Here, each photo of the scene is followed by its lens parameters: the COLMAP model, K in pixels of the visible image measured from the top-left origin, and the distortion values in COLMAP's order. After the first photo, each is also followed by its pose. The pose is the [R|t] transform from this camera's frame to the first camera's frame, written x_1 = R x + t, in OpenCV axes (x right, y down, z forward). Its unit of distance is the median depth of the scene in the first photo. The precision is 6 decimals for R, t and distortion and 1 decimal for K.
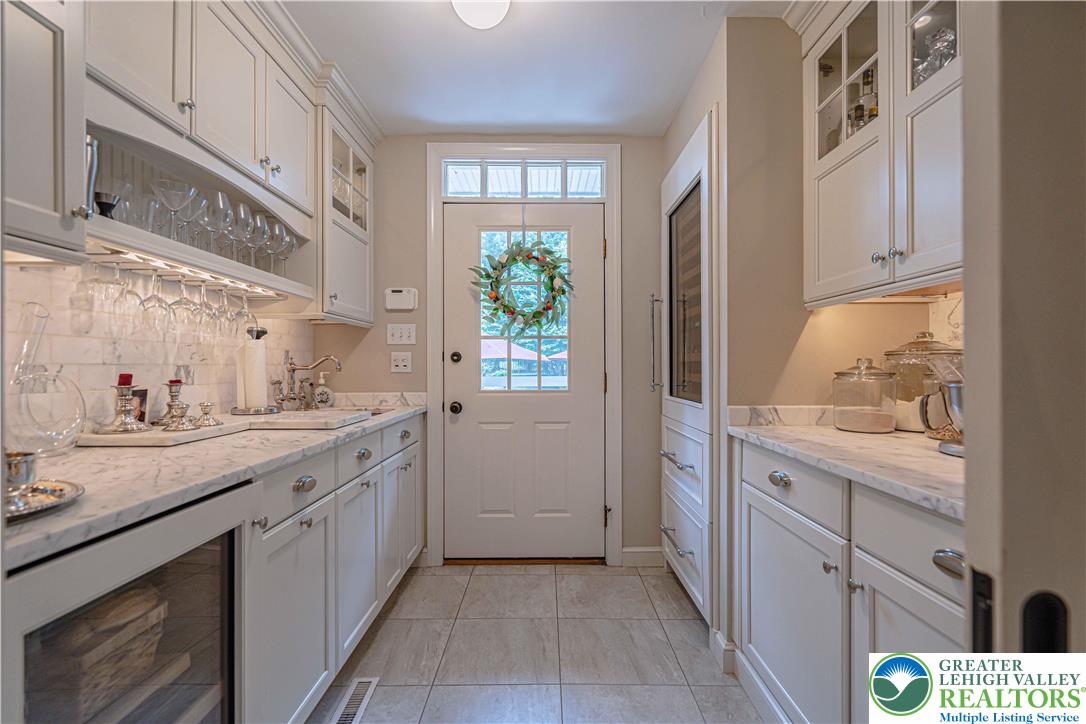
lens RADIAL K [[495.6, 0, 544.9], [0, 495.6, 364.5], [0, 0, 1]] dist [-0.007850, 0.001284]
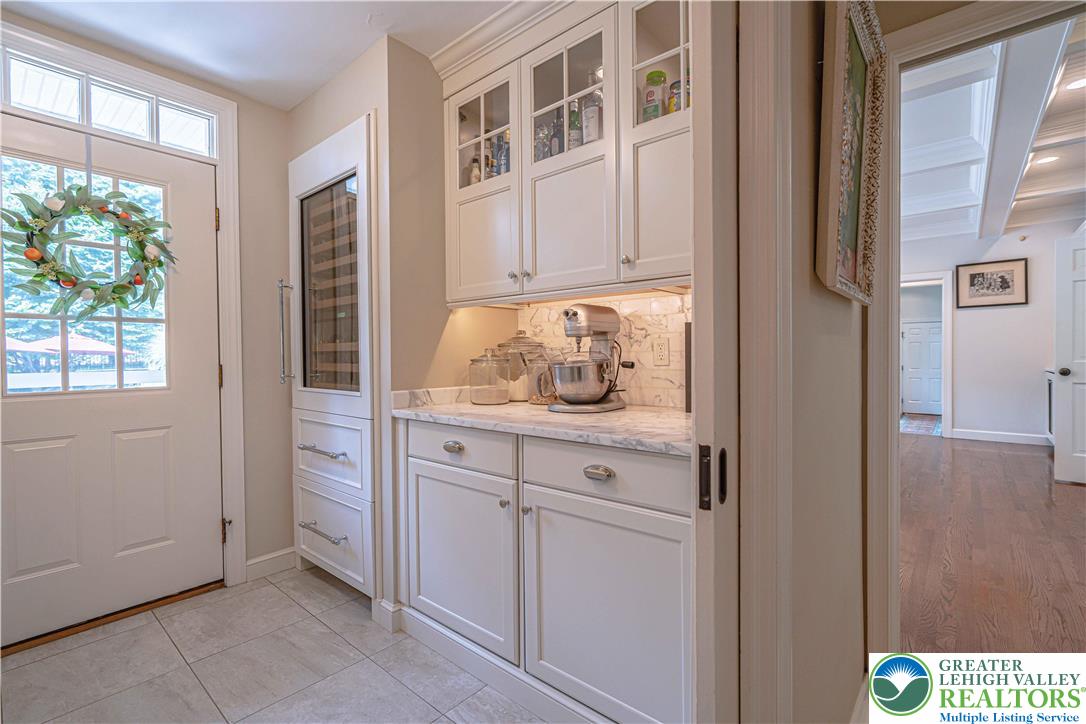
lens RADIAL K [[494.1, 0, 547.1], [0, 494.1, 358.8], [0, 0, 1]] dist [-0.002194, 0.002474]
pose [[0.655283, -0.010471, 0.755311, -0.170277], [0.005451, 0.999943, 0.009133, 0.002338], [-0.755363, -0.001867, 0.655303, 0.013296]]
